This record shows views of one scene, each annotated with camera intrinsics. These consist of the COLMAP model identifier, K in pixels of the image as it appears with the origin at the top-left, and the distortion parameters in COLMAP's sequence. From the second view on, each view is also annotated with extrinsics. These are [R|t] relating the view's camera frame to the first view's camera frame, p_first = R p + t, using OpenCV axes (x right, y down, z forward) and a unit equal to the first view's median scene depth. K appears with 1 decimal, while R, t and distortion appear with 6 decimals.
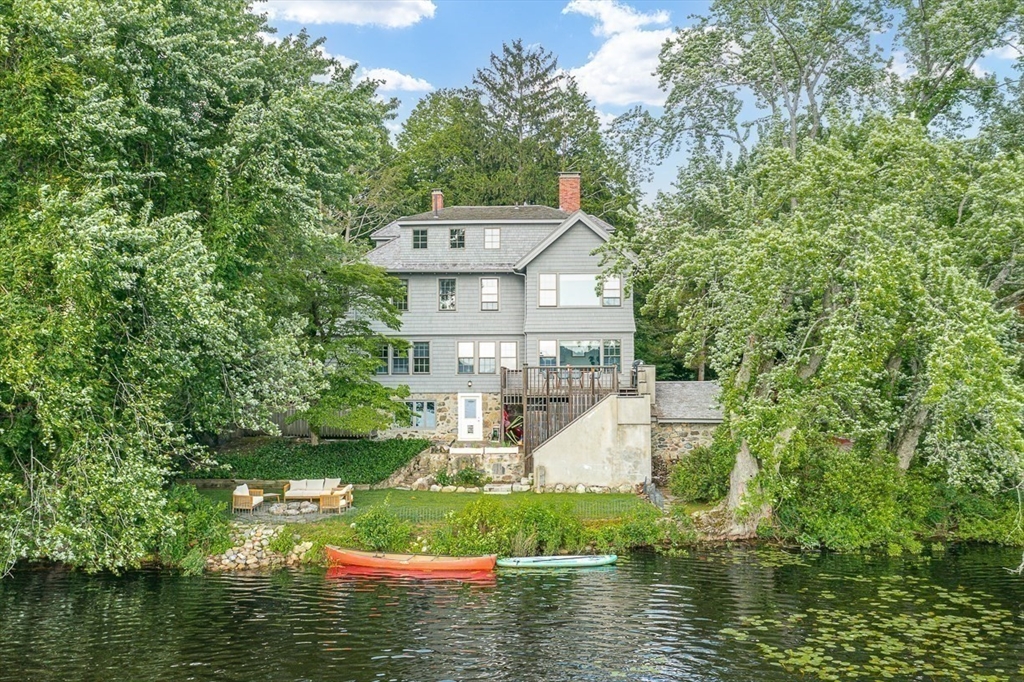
lens RADIAL K [[796.8, 0, 512.0], [0, 796.8, 341.0], [0, 0, 1]] dist [-0.013585, 0.002817]
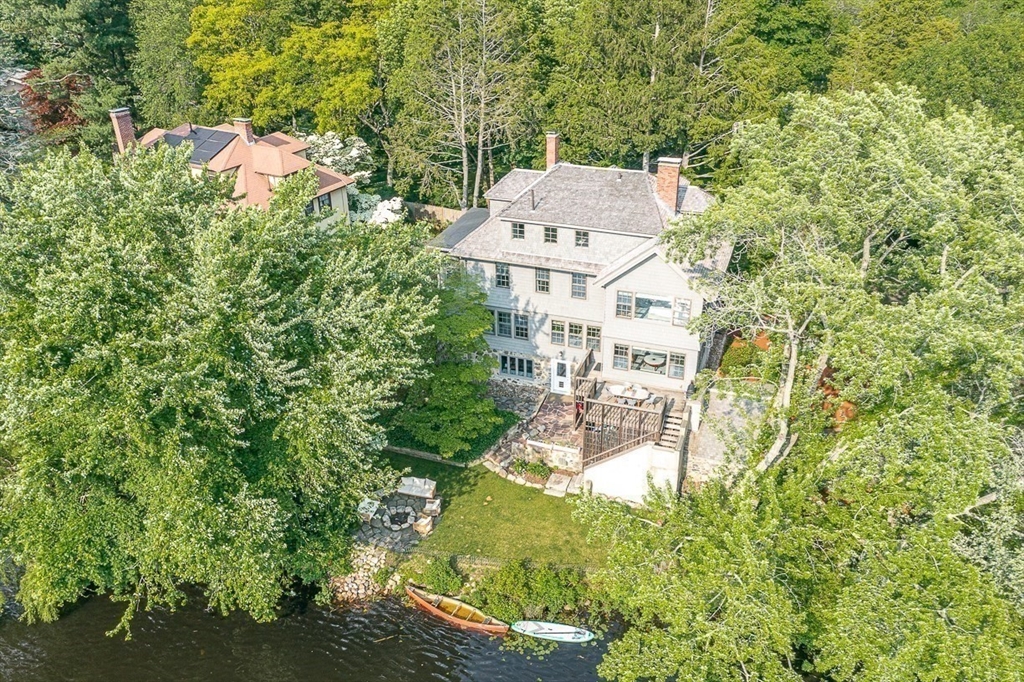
lens RADIAL K [[796.8, 0, 512.0], [0, 796.8, 341.0], [0, 0, 1]] dist [-0.013585, 0.002817]
pose [[0.957366, 0.126295, -0.259808, 0.211517], [0.026619, 0.856973, 0.514674, -0.662603], [0.287649, -0.499647, 0.817075, 0.036032]]
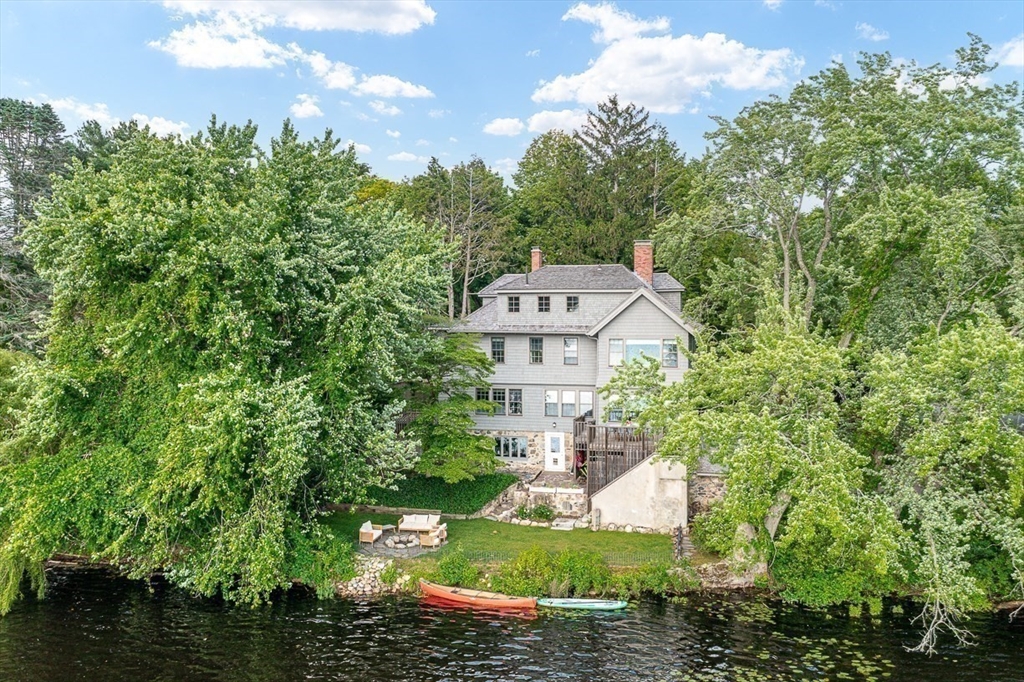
lens RADIAL K [[796.8, 0, 512.0], [0, 796.8, 341.0], [0, 0, 1]] dist [-0.013585, 0.002817]
pose [[0.979112, 0.005625, -0.203242, 0.151410], [0.009493, 0.997262, 0.073332, -0.190349], [0.203098, -0.073730, 0.976379, -0.219195]]
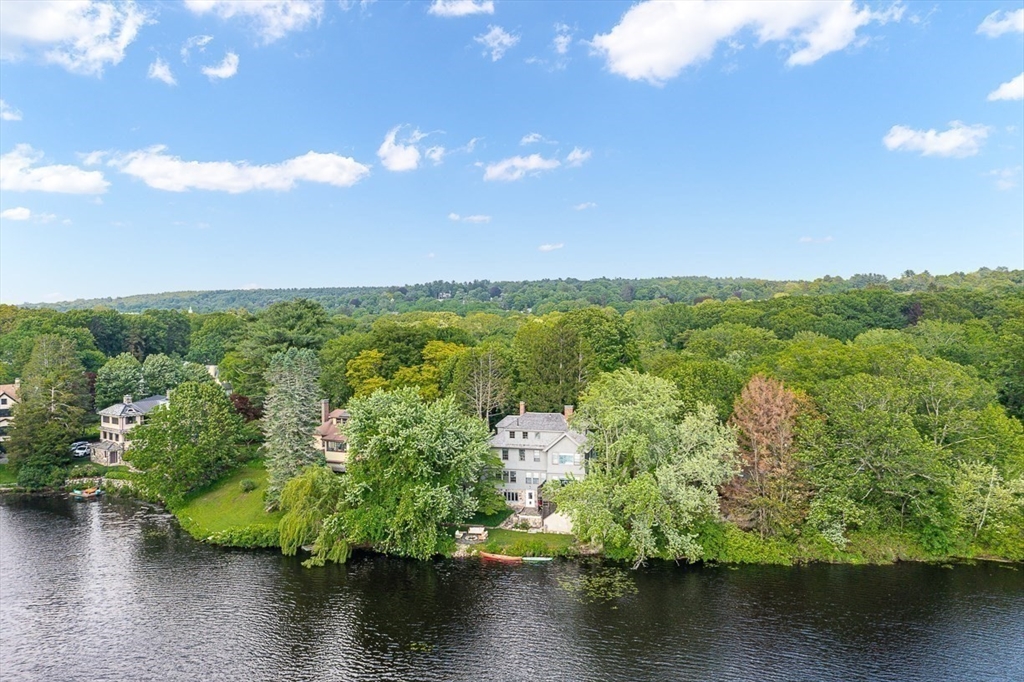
lens RADIAL K [[796.8, 0, 512.0], [0, 796.8, 341.0], [0, 0, 1]] dist [-0.013585, 0.002817]
pose [[0.981607, 0.002755, -0.190892, 0.489260], [0.012430, 0.996852, 0.078308, -0.793501], [0.190506, -0.079240, 0.978483, -2.002152]]
